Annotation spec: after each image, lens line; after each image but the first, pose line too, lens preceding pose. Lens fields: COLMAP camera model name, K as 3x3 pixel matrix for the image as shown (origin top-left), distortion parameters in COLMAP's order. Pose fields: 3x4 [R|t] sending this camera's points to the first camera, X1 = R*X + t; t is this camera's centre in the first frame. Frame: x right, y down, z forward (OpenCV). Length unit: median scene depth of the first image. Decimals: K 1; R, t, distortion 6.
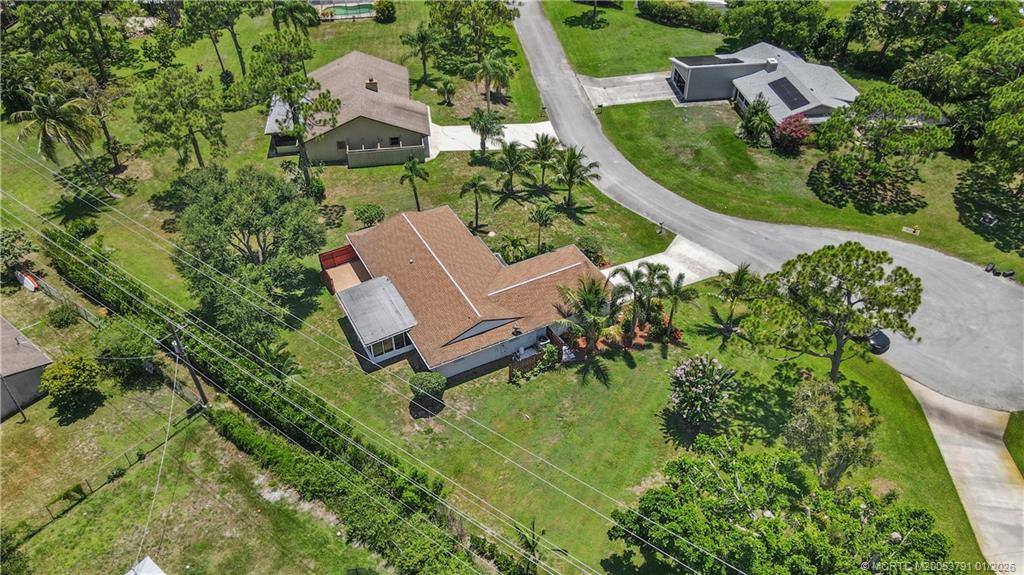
lens RADIAL K [[752.3, 0, 512.0], [0, 752.3, 287.5], [0, 0, 1]] dist [0.010823, 0.010534]
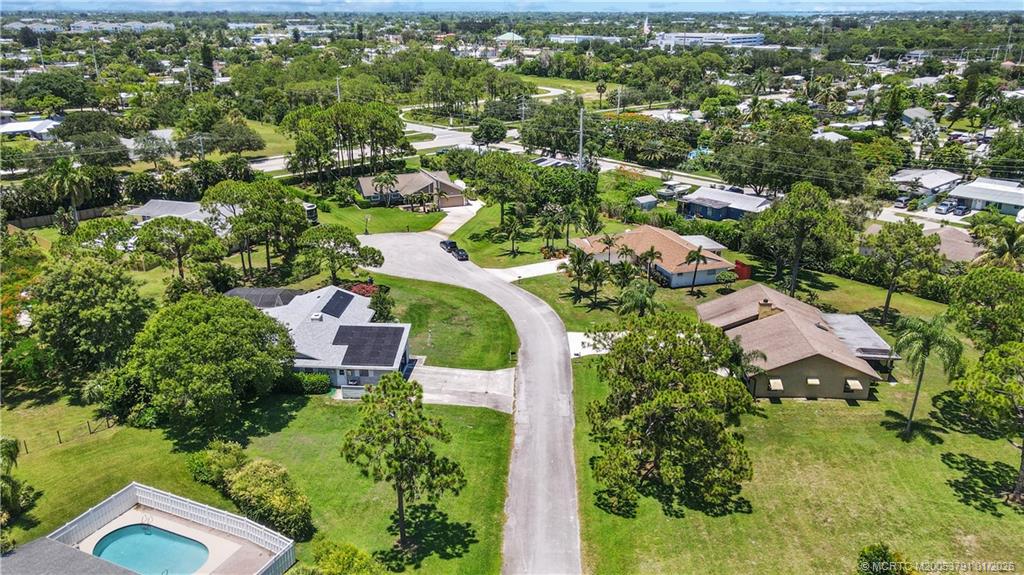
lens RADIAL K [[752.3, 0, 512.0], [0, 752.3, 287.5], [0, 0, 1]] dist [0.010823, 0.010534]
pose [[-0.982843, -0.061617, 0.173849, -0.050536], [0.120865, 0.496832, 0.859389, -1.661006], [-0.139327, 0.865657, -0.480860, 2.155338]]
